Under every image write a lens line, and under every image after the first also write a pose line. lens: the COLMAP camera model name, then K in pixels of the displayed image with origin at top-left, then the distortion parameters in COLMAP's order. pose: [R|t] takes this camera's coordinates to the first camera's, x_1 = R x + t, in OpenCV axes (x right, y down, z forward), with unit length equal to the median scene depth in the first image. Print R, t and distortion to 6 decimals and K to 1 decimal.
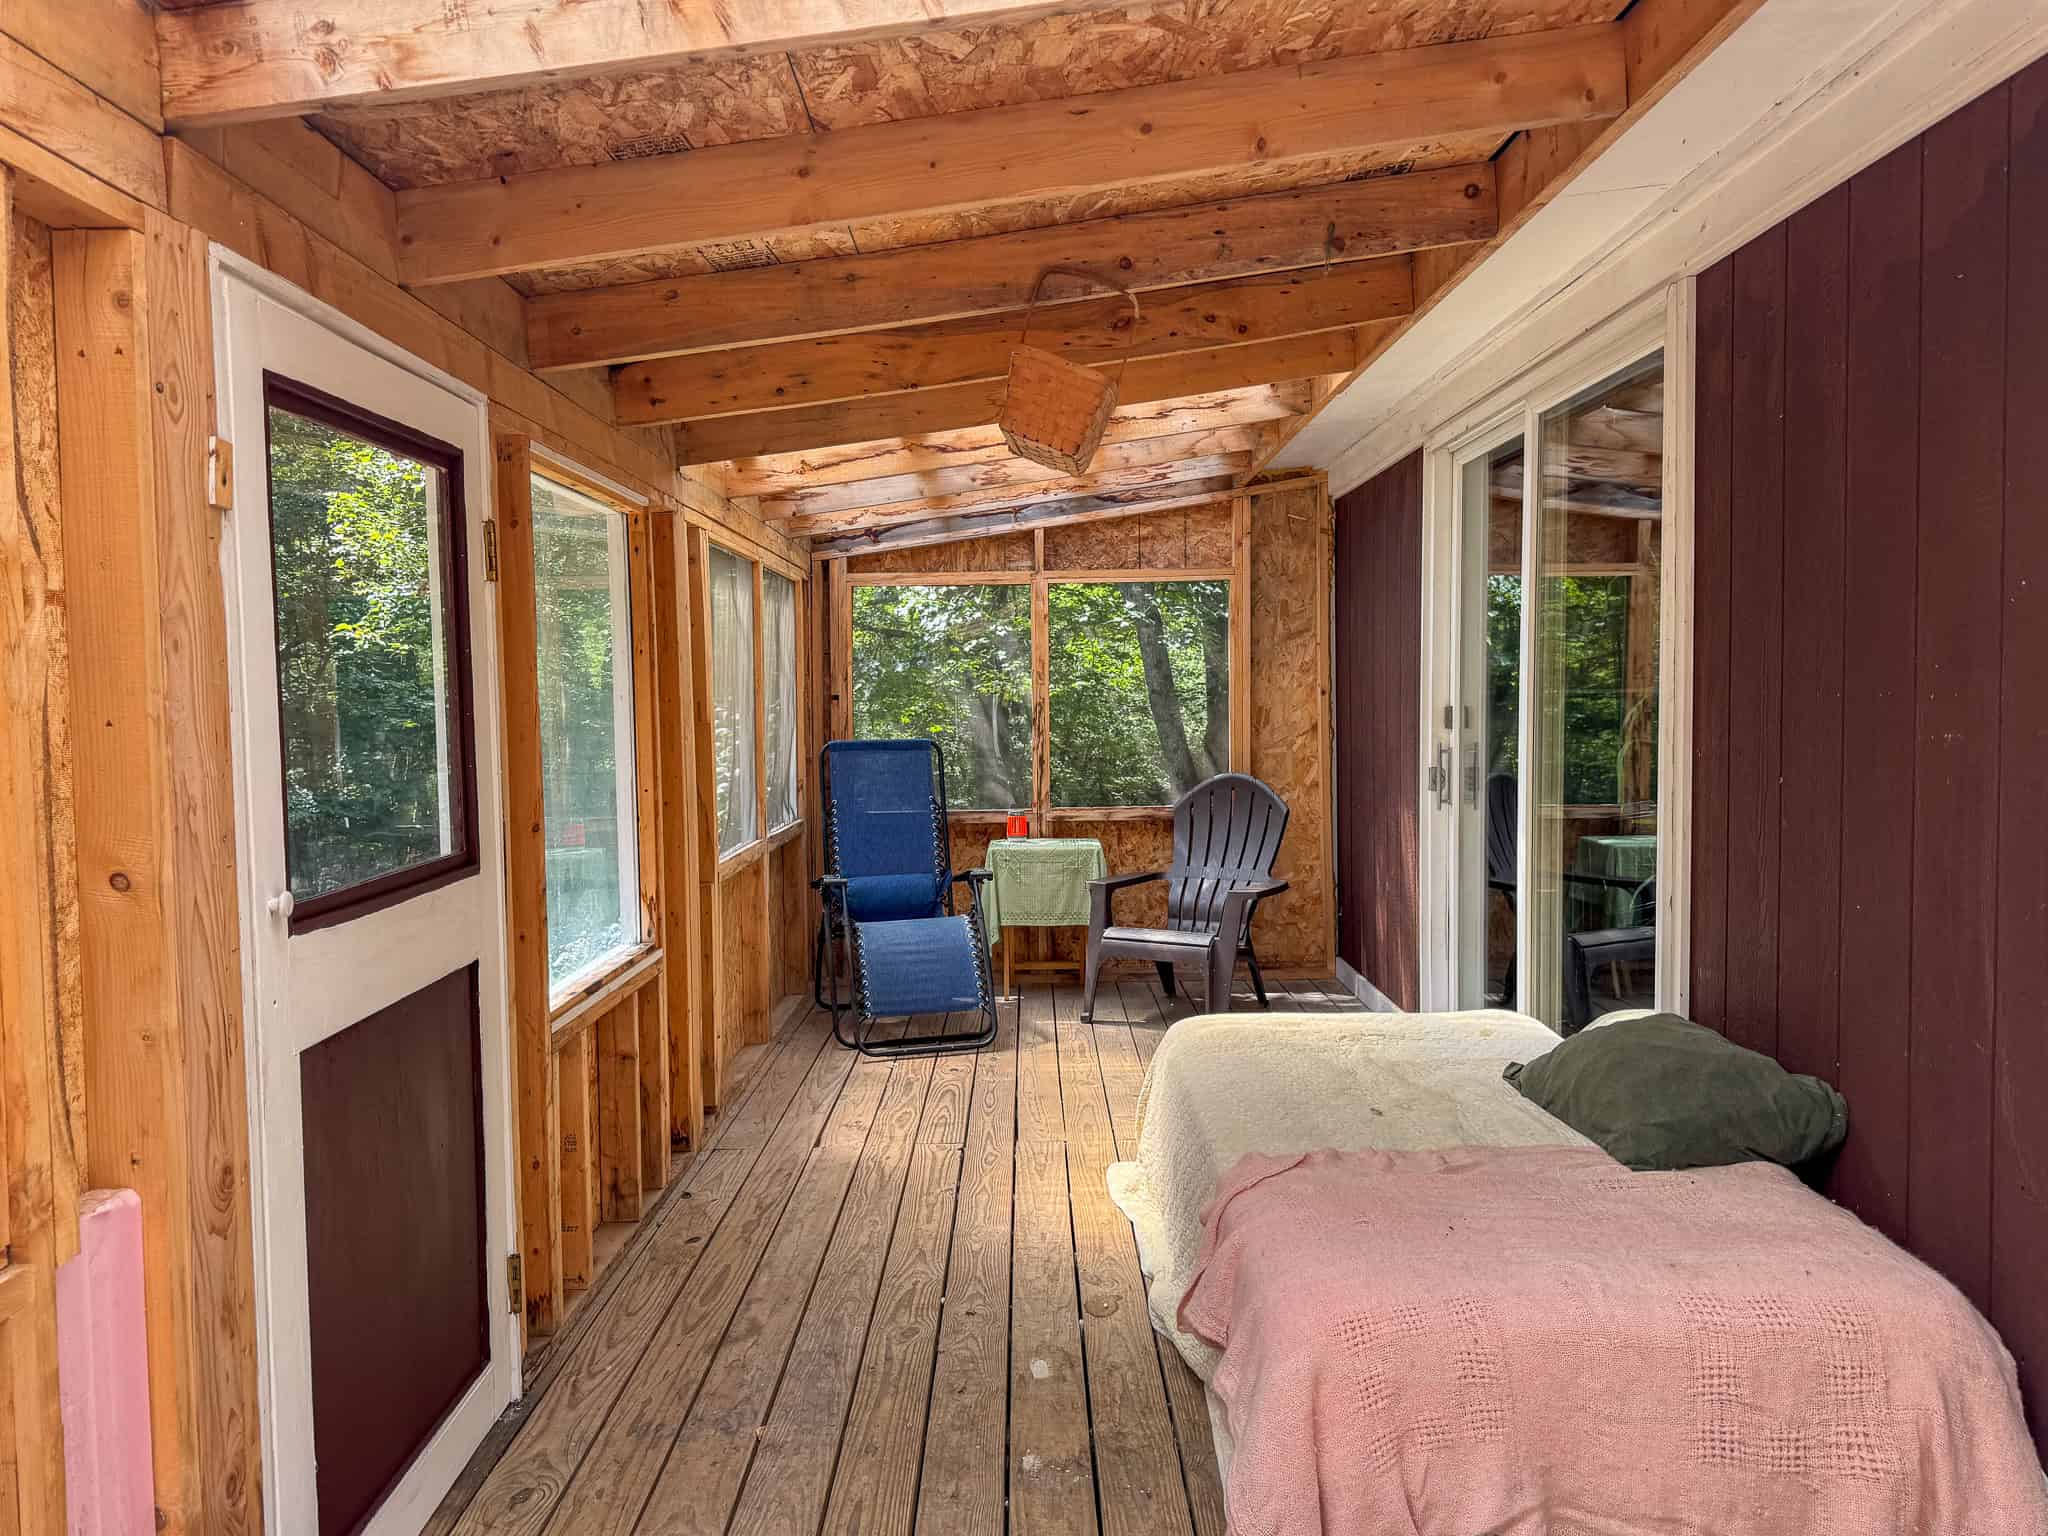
lens RADIAL K [[1447.3, 0, 1023.2], [0, 1447.3, 766.6], [0, 0, 1]] dist [0.070219, -0.077593]
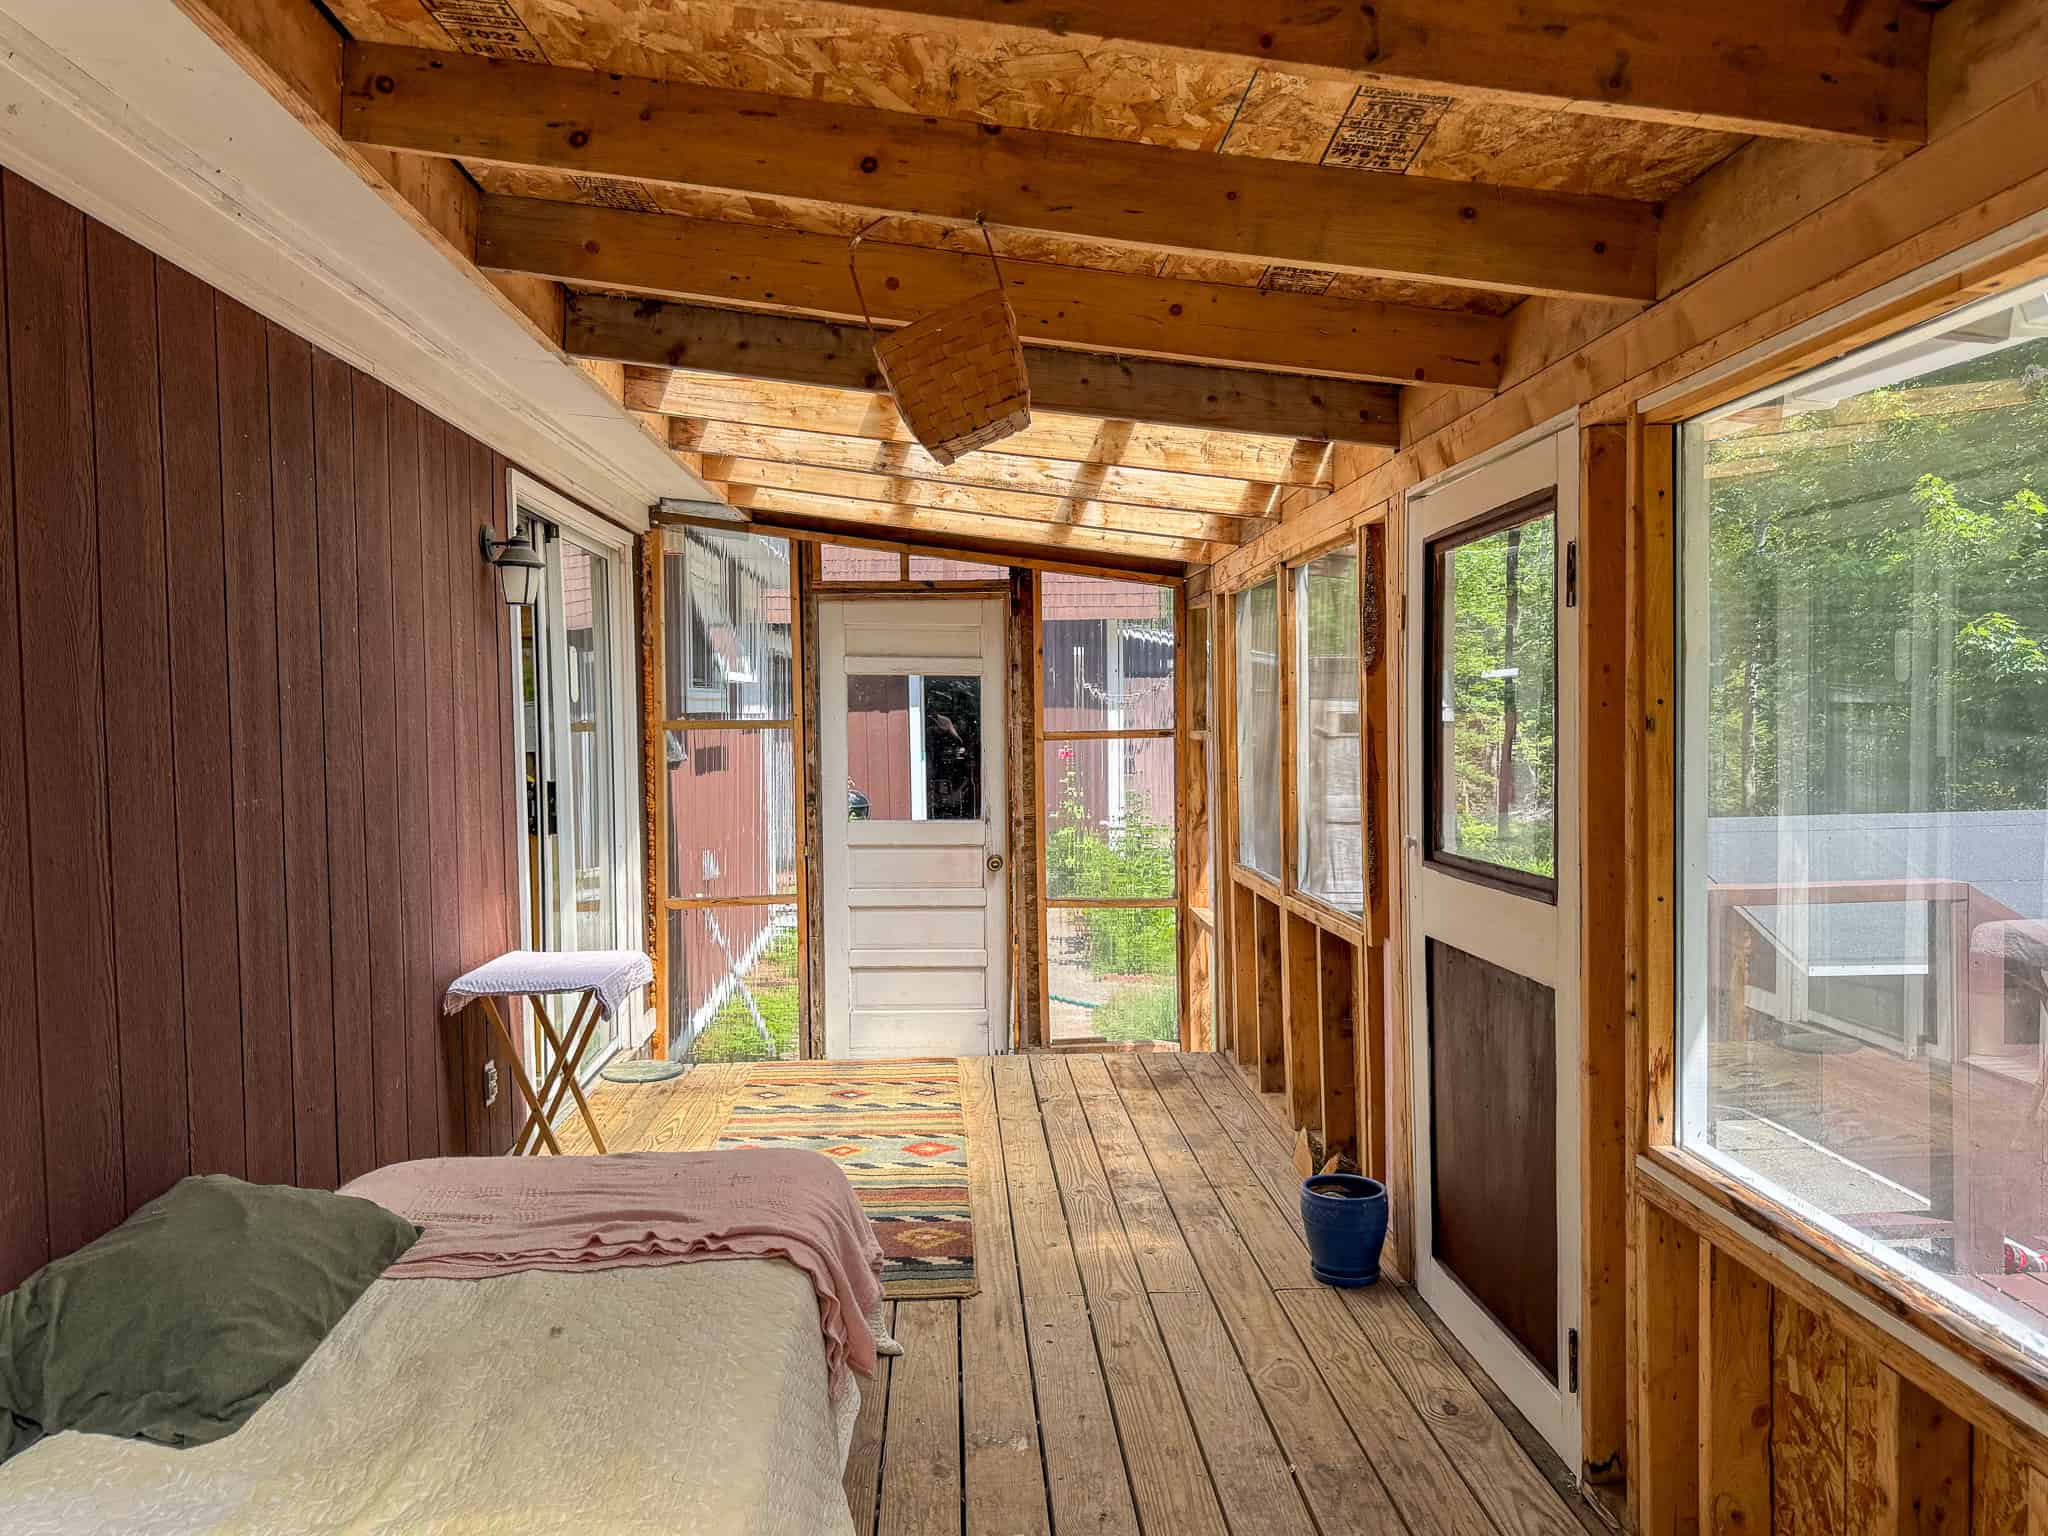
lens RADIAL K [[1447.3, 0, 1023.5], [0, 1447.3, 766.8], [0, 0, 1]] dist [0.070219, -0.077593]
pose [[-0.997861, 0.035828, -0.054681, 0.041959], [0.030959, 0.995689, 0.087436, -0.119293], [0.057578, 0.085556, -0.994668, 1.942046]]
